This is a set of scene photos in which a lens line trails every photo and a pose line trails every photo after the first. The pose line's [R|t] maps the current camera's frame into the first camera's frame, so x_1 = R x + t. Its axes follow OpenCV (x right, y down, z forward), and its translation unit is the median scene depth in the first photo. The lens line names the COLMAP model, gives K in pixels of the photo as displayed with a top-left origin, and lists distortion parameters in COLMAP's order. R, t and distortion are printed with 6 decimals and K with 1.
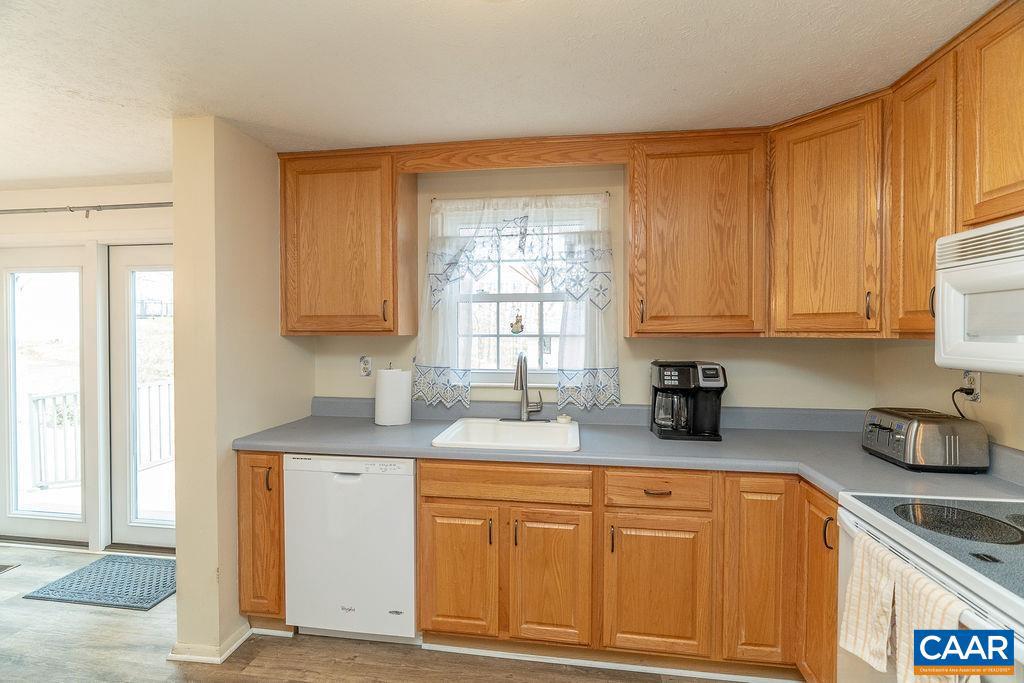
lens RADIAL K [[458.5, 0, 511.4], [0, 458.5, 337.3], [0, 0, 1]] dist [-0.009330, 0.003644]
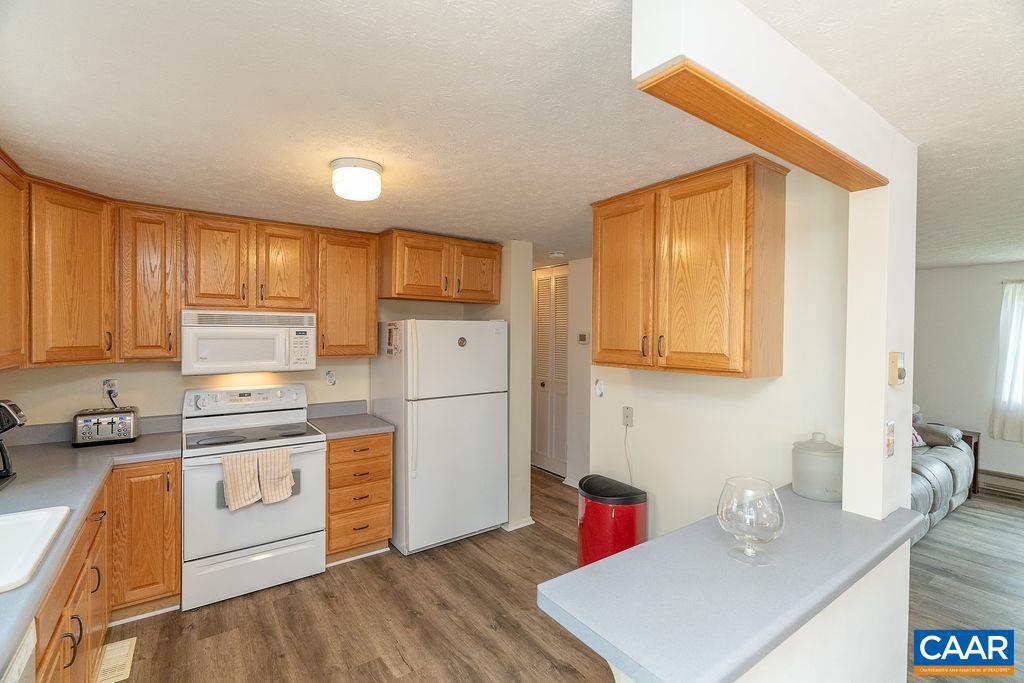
lens RADIAL K [[458.5, 0, 511.4], [0, 458.5, 337.3], [0, 0, 1]] dist [-0.009330, 0.003644]
pose [[-0.687834, -0.014529, 0.725723, -0.992006], [0.001726, 0.999764, 0.021651, -0.094583], [-0.725866, 0.016145, -0.687646, 0.894894]]
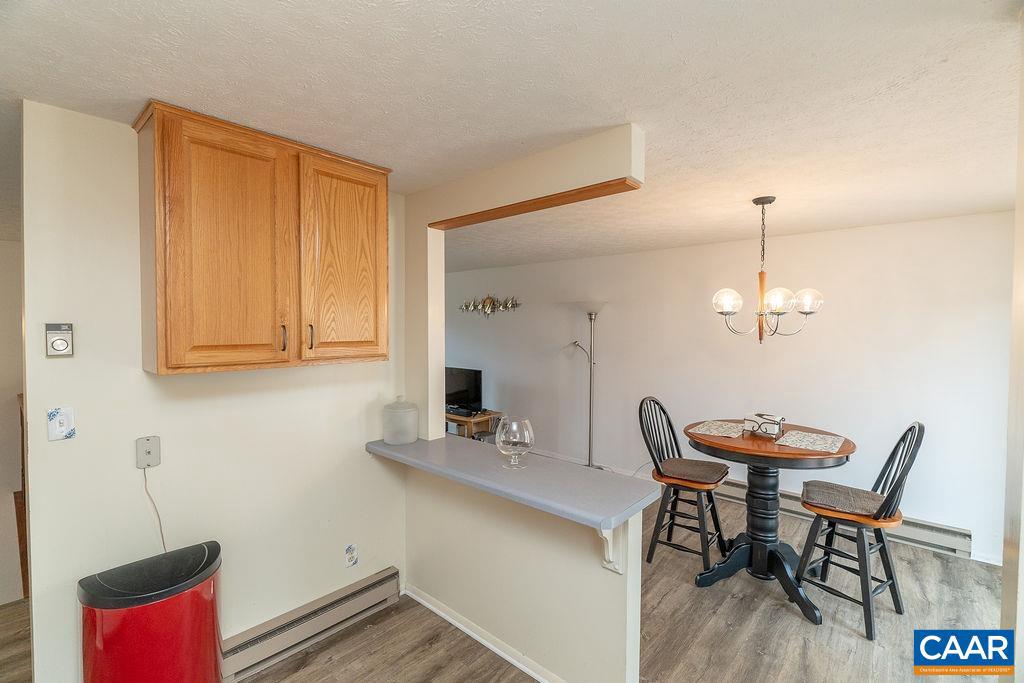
lens RADIAL K [[468.9, 0, 511.7], [0, 468.9, 336.8], [0, 0, 1]] dist [-0.000556, 0.000268]
pose [[-0.553265, 0.018803, -0.832793, 0.116190], [-0.015836, 0.999327, 0.033083, -0.088490], [0.832855, 0.031492, -0.552595, 0.771620]]
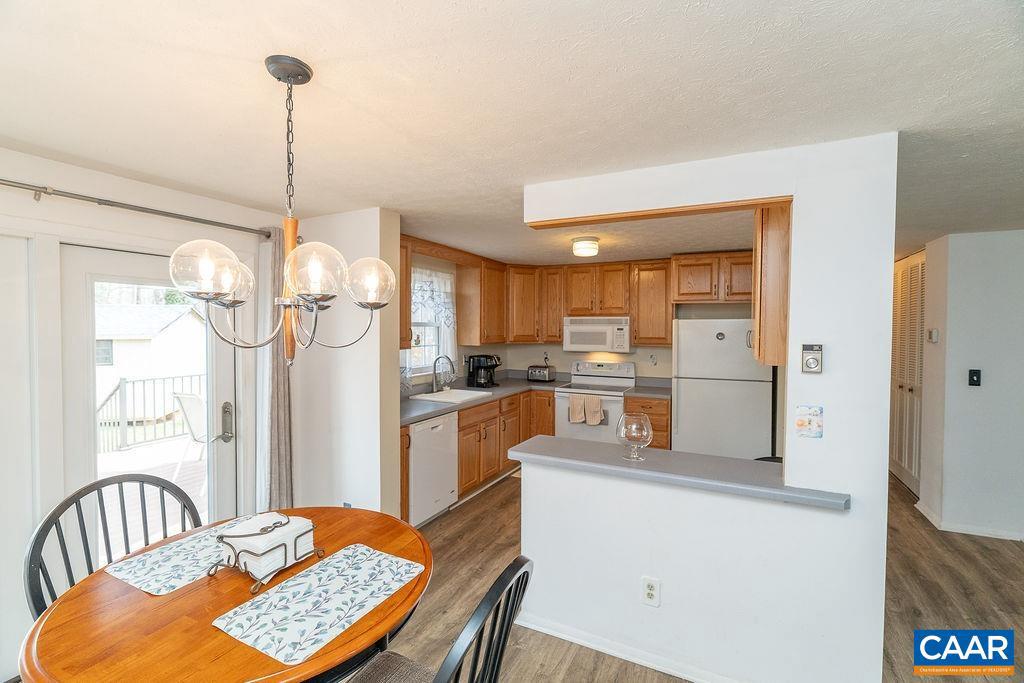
lens RADIAL K [[458.5, 0, 511.4], [0, 458.5, 337.3], [0, 0, 1]] dist [-0.009330, 0.003644]
pose [[0.320259, -0.019912, 0.947121, -1.908241], [0.008752, 0.999799, 0.018060, -0.083324], [-0.947290, 0.002505, 0.320369, 0.128990]]
